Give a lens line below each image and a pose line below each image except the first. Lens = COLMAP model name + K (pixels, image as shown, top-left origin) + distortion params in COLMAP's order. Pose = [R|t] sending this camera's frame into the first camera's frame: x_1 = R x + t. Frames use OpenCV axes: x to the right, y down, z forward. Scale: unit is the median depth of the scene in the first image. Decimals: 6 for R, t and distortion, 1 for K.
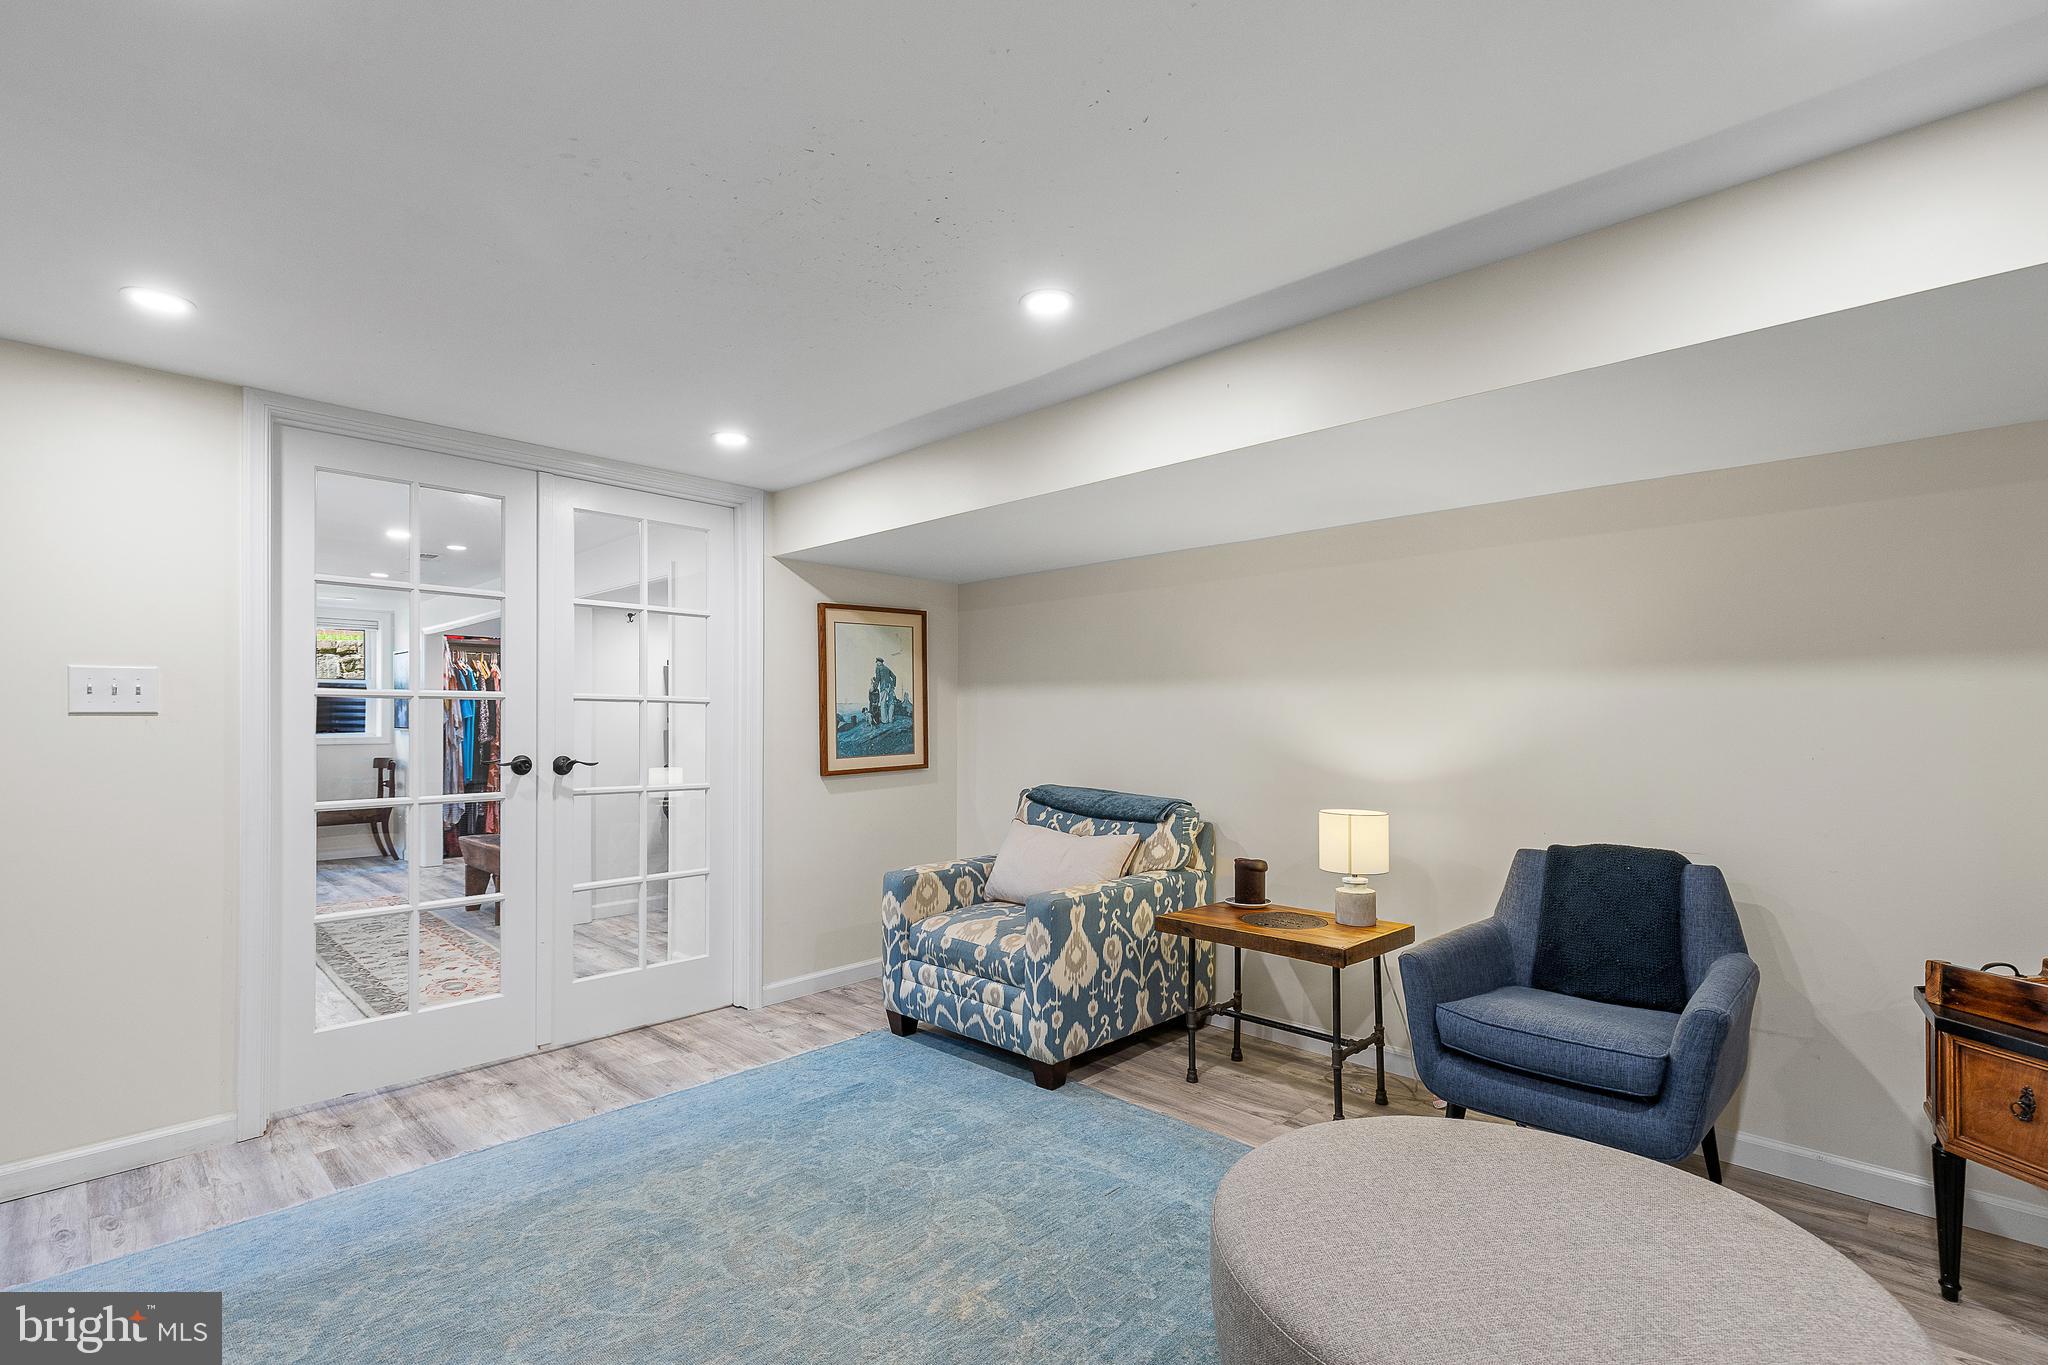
lens RADIAL K [[936.7, 0, 1026.0], [0, 936.7, 708.7], [0, 0, 1]] dist [0.009616, -0.001043]
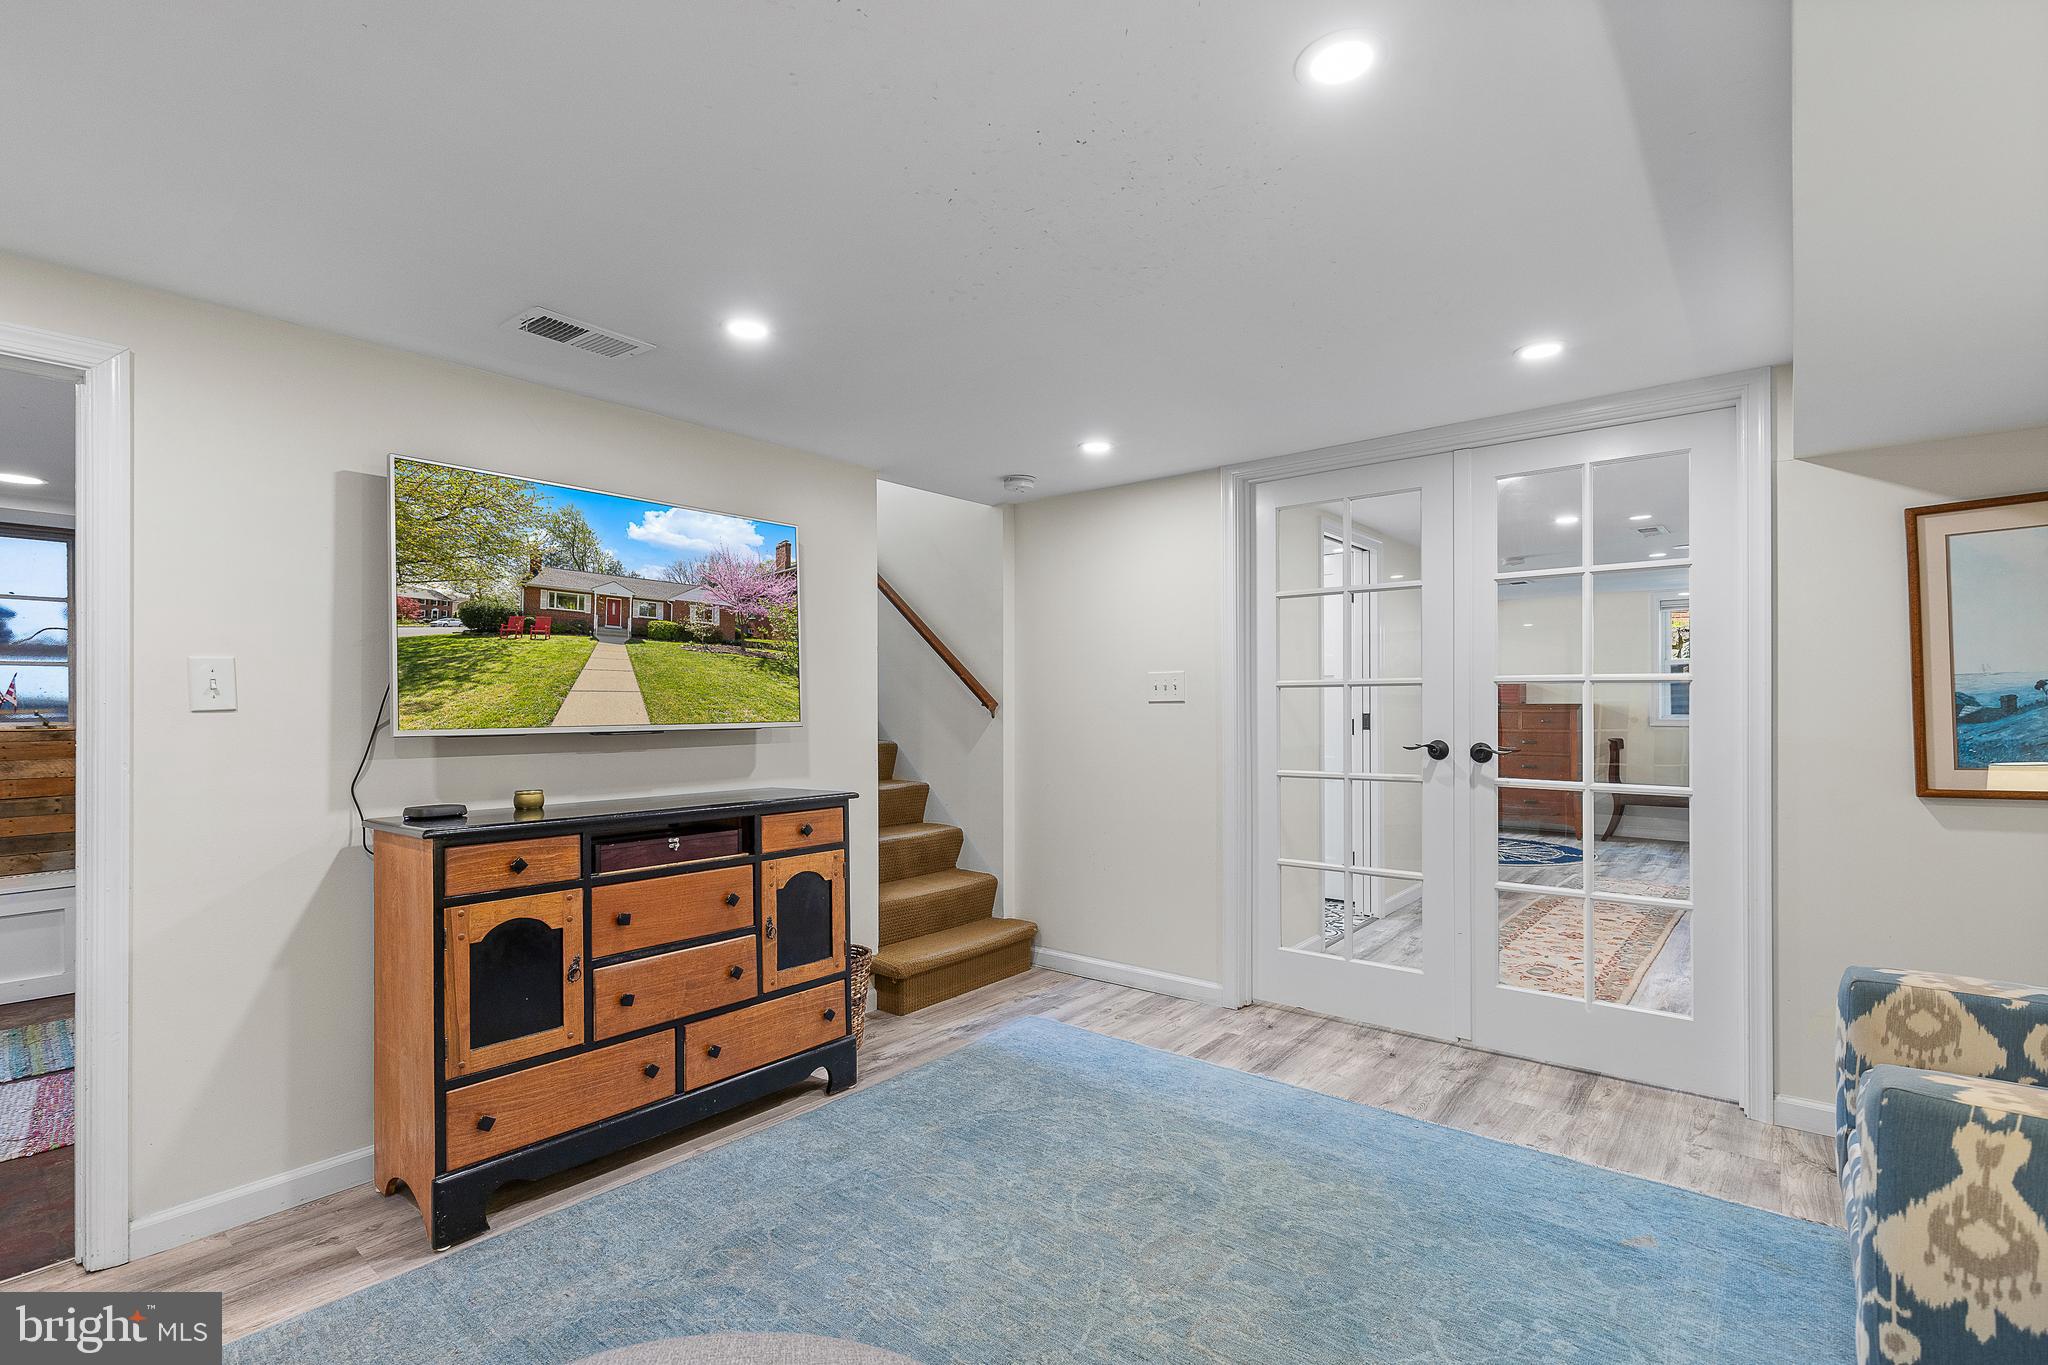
lens RADIAL K [[936.7, 0, 1026.0], [0, 936.7, 708.7], [0, 0, 1]] dist [0.009616, -0.001043]
pose [[0.084759, 0.002316, -0.996399, 0.437761], [0.016824, 0.999851, 0.003755, 0.004936], [0.996259, -0.017081, 0.084708, 0.497981]]
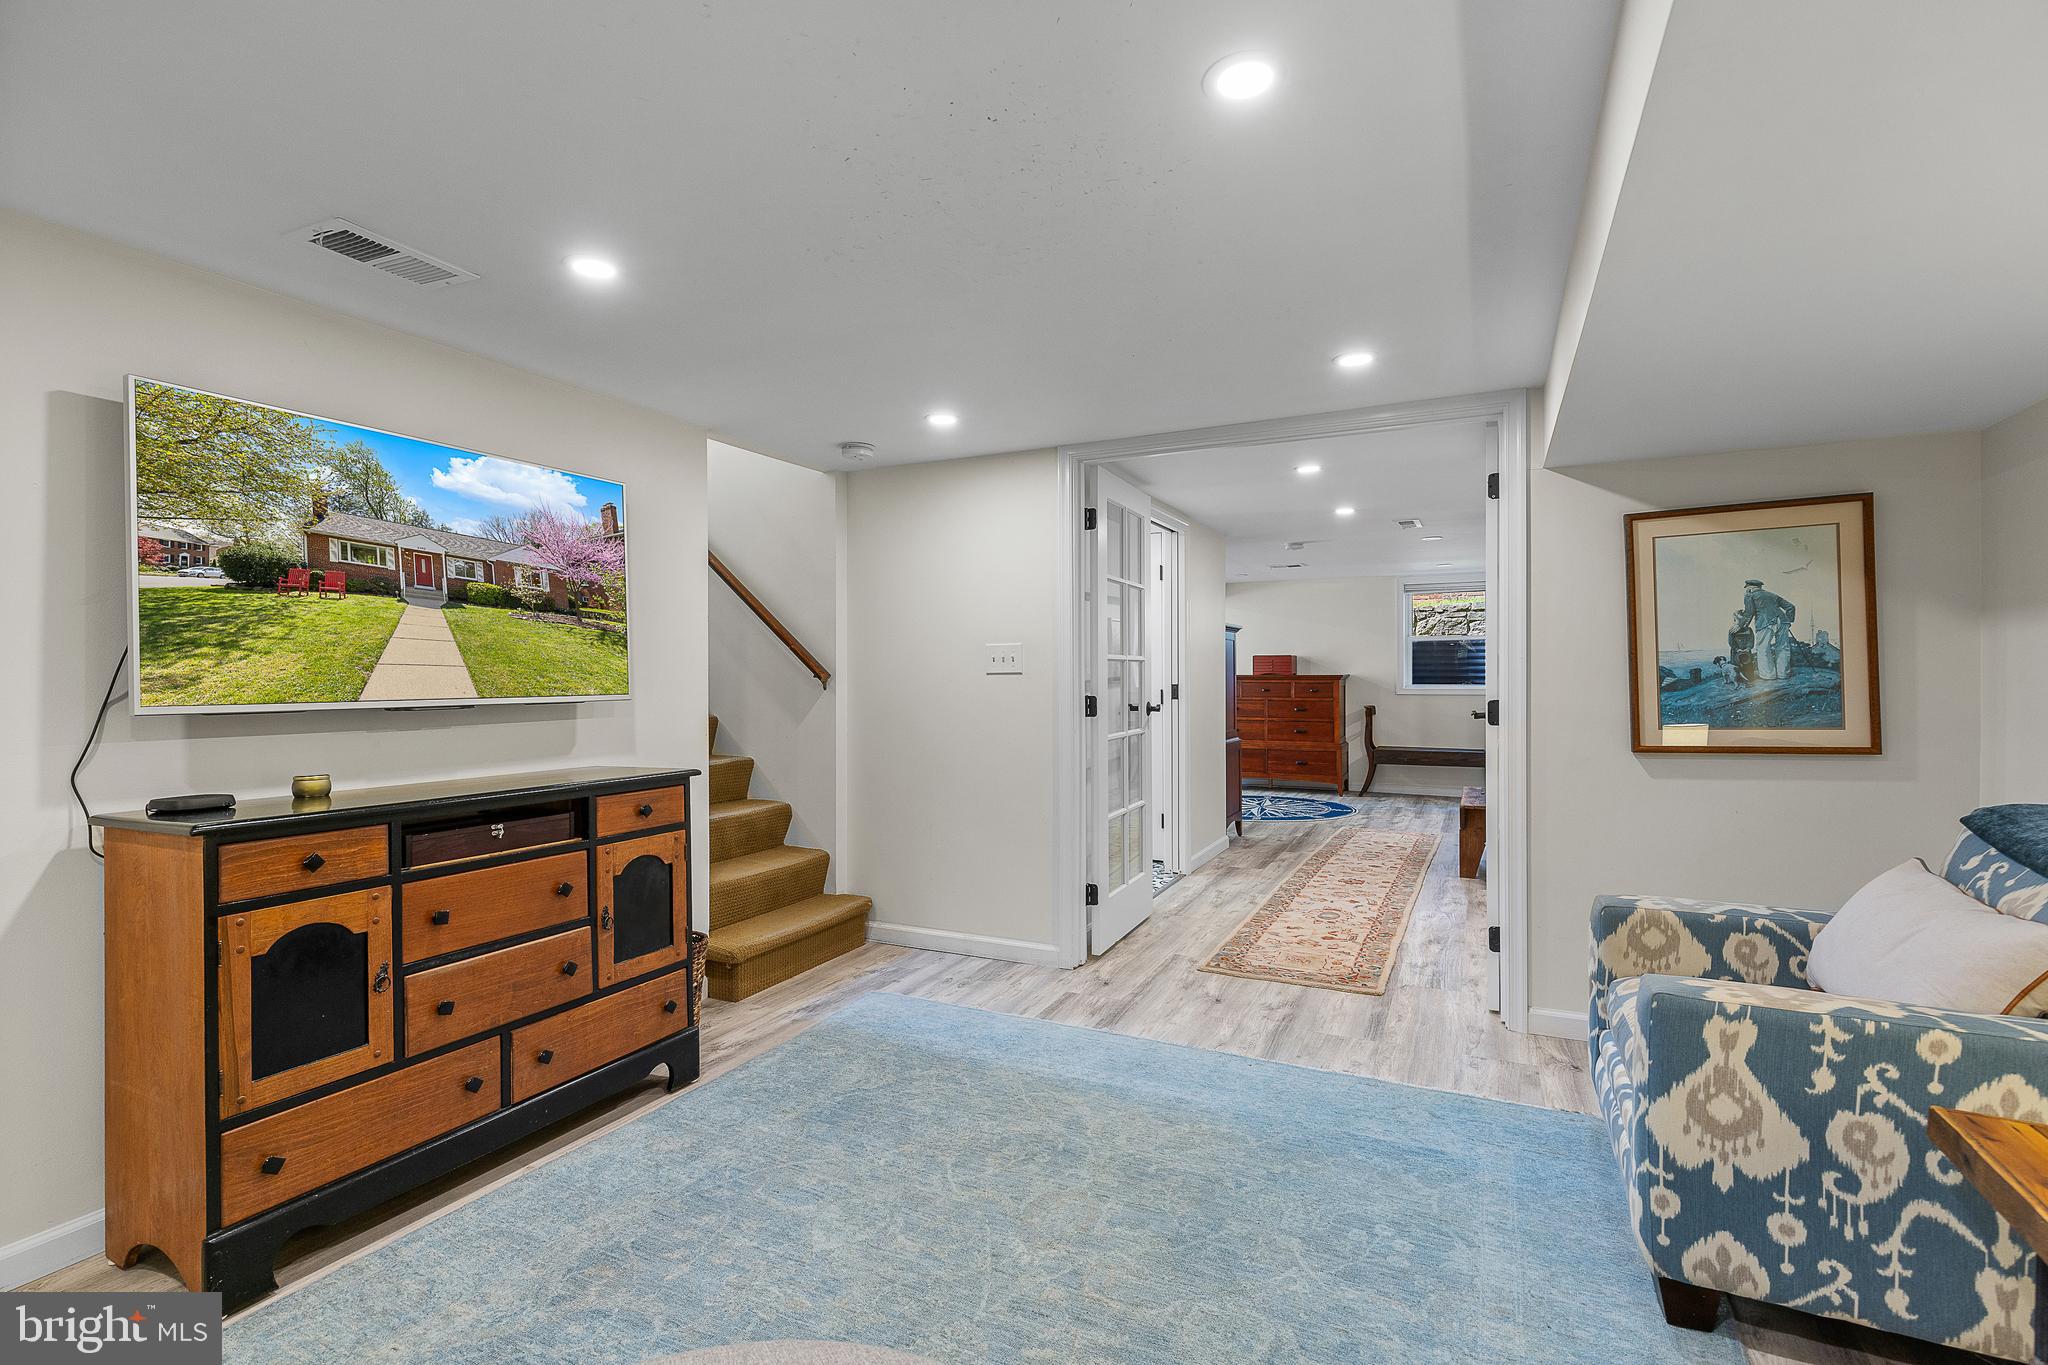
lens RADIAL K [[931.0, 0, 1032.9], [0, 931.0, 680.6], [0, 0, 1]] dist [0.009087, -0.000949]
pose [[0.311330, 0.003325, -0.950296, 0.425353], [0.016347, 0.999827, 0.008854, 0.003144], [0.950161, -0.018291, 0.311222, 0.435359]]
